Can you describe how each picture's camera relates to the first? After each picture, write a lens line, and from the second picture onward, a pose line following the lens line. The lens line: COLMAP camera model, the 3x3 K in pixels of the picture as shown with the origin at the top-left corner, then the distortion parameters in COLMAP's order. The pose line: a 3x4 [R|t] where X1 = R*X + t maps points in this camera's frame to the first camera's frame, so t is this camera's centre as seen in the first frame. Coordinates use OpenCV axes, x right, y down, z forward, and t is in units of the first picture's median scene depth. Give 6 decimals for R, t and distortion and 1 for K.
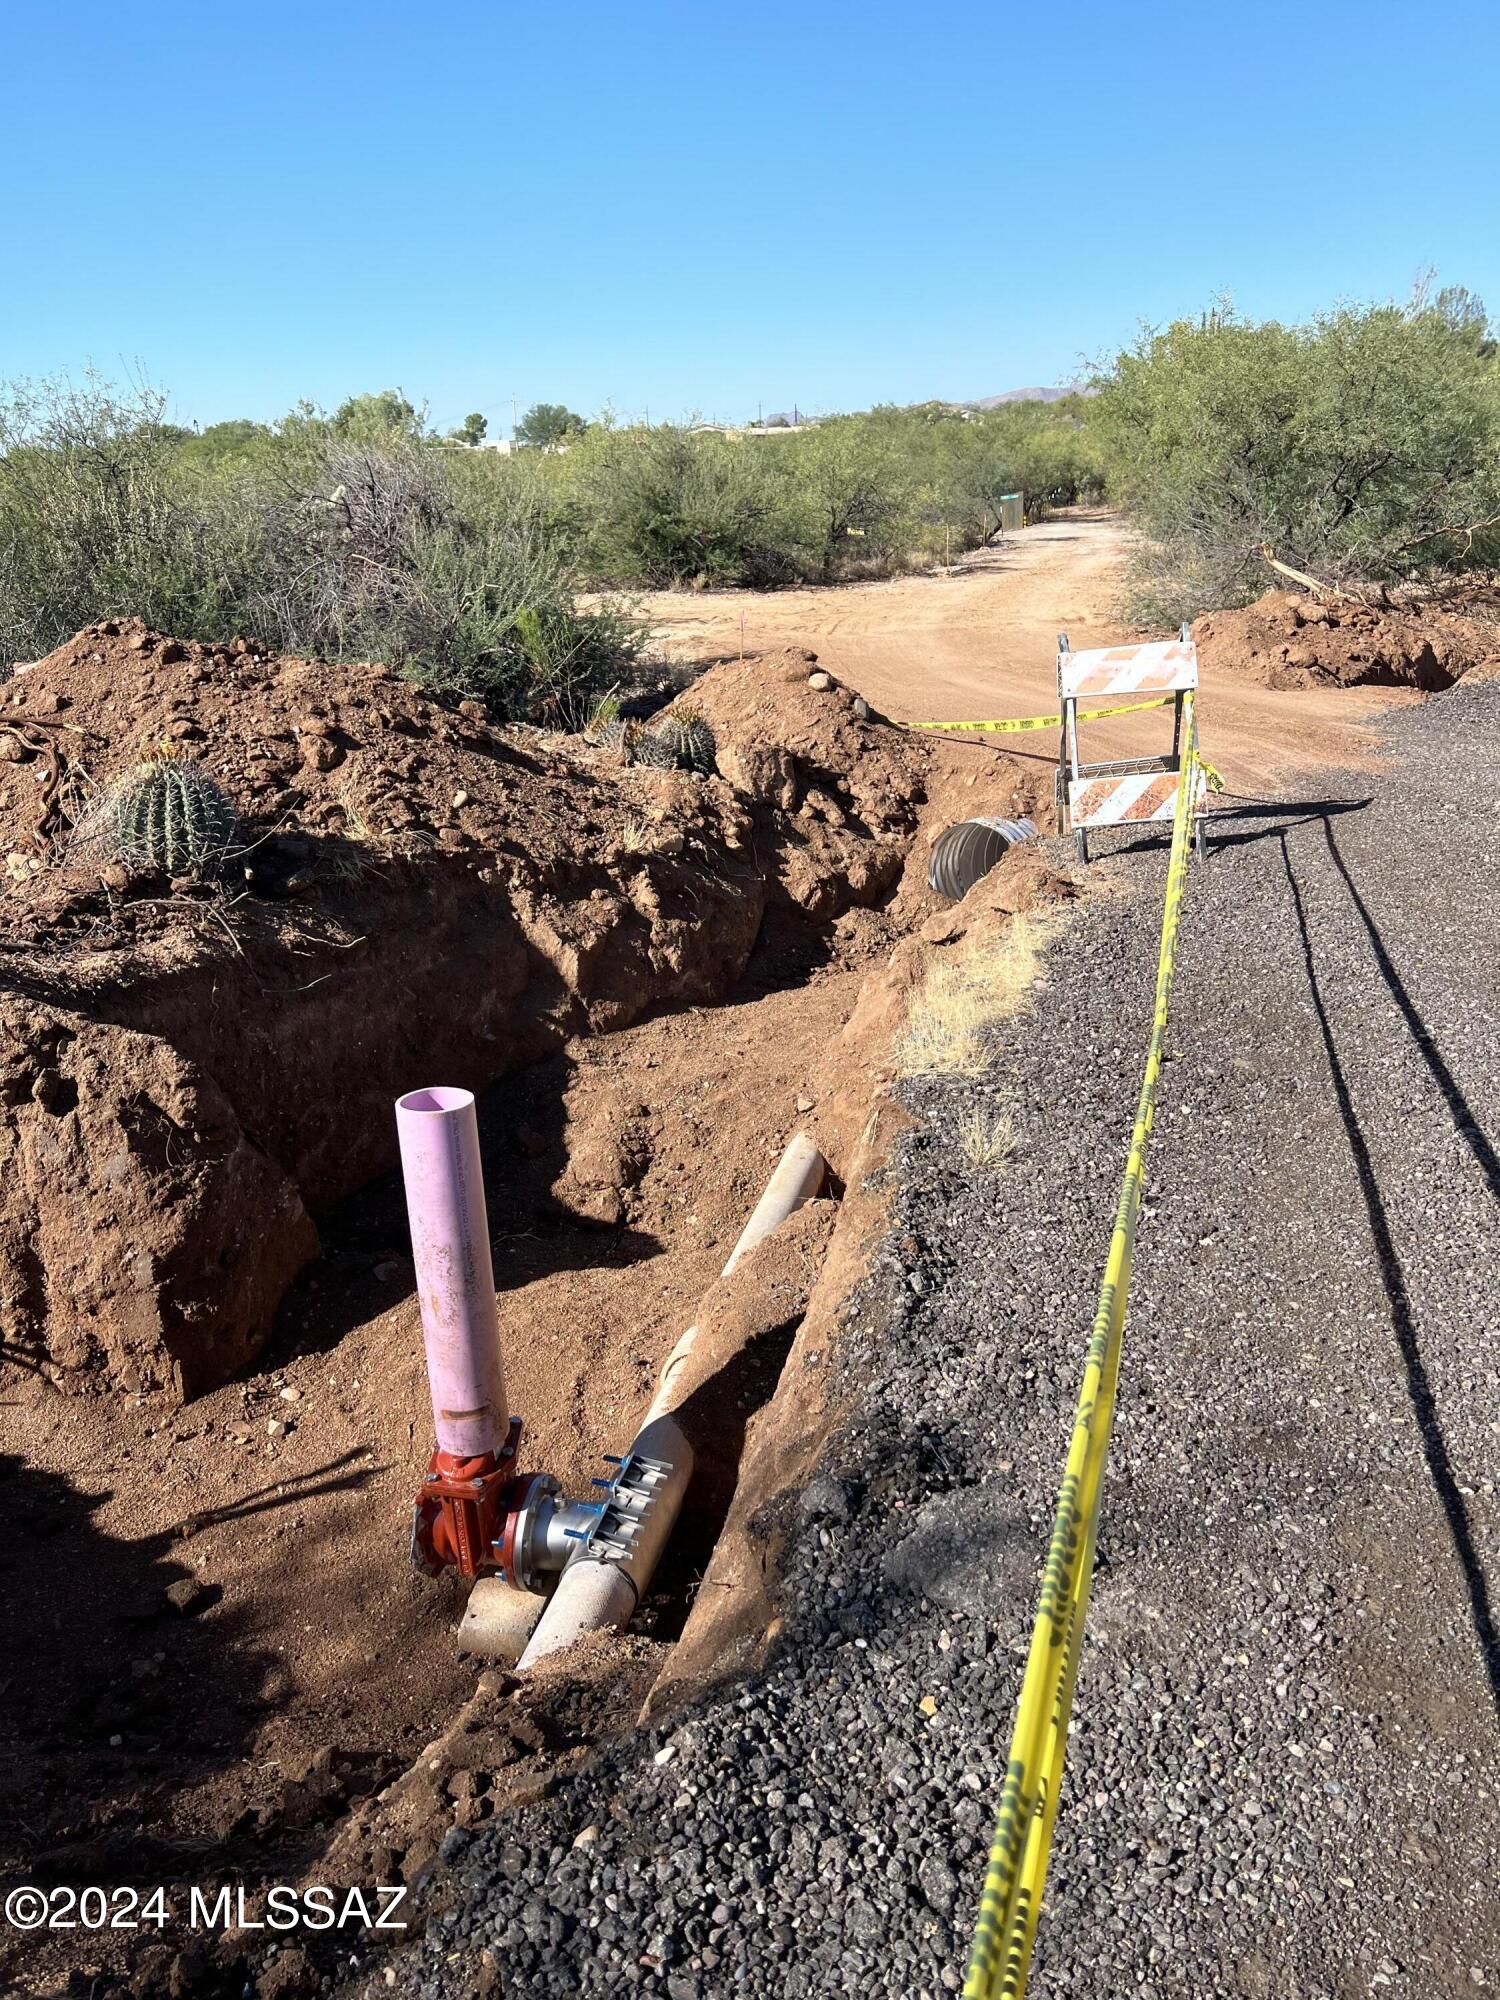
lens RADIAL K [[1509.0, 0, 759.3], [0, 1509.0, 999.9], [0, 0, 1]] dist [0.042159, -0.045451]
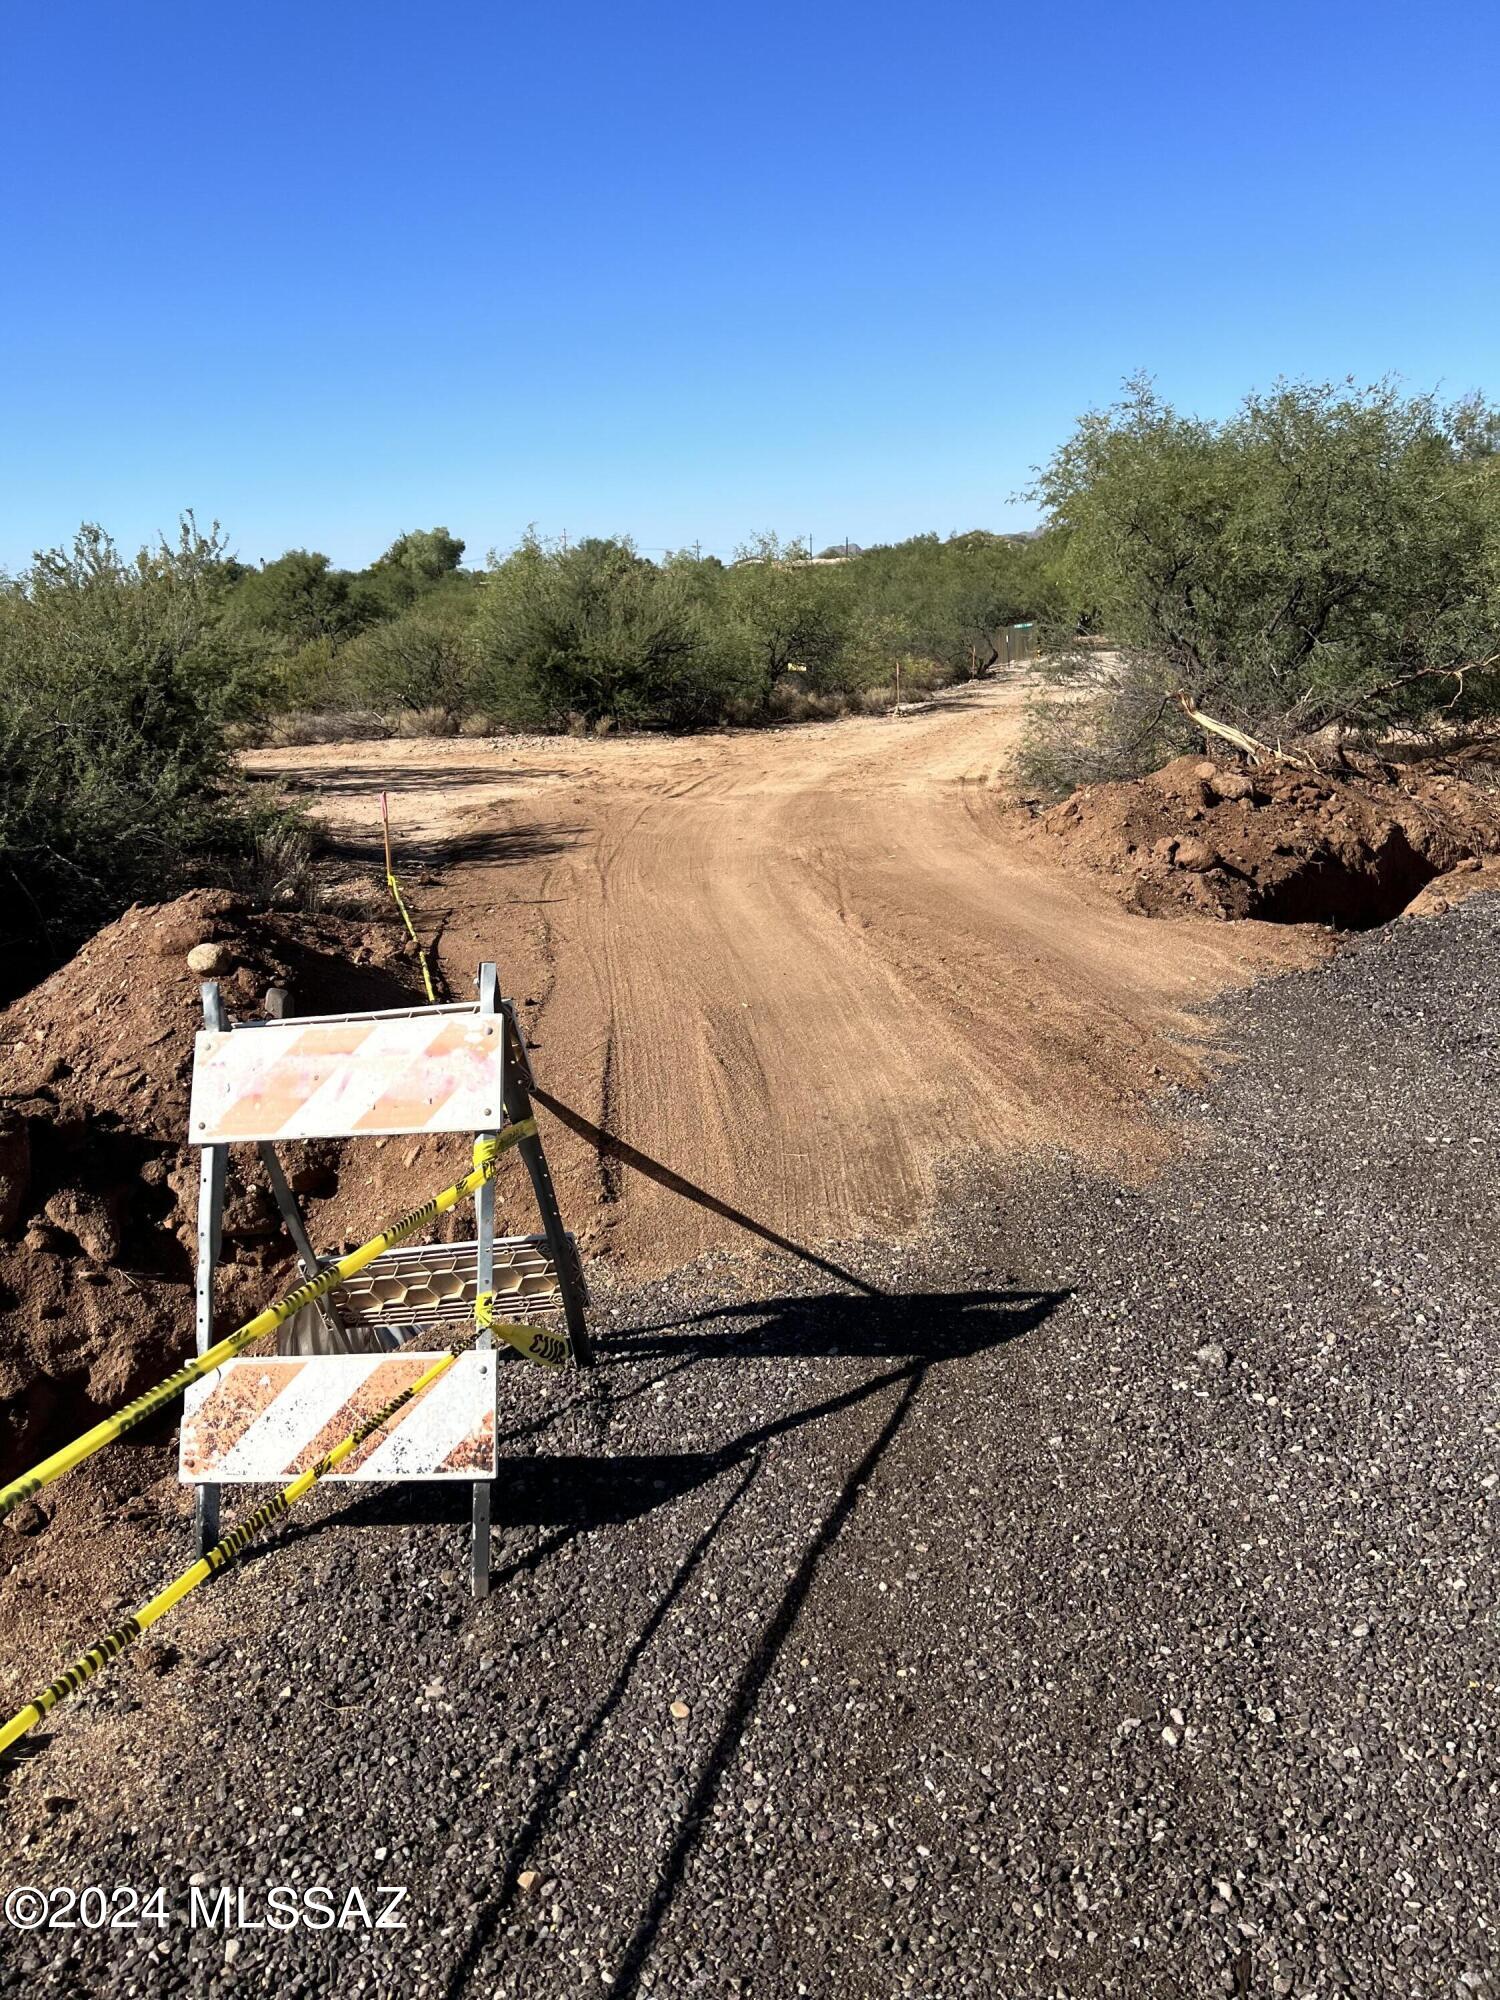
lens RADIAL K [[1509.0, 0, 743.5], [0, 1509.0, 1004.6], [0, 0, 1]] dist [0.042159, -0.045451]
pose [[0.998836, 0.005716, -0.047892, 0.151136], [-0.009311, 0.997126, -0.075180, -0.084942], [0.047324, 0.075539, 0.996019, 0.246182]]
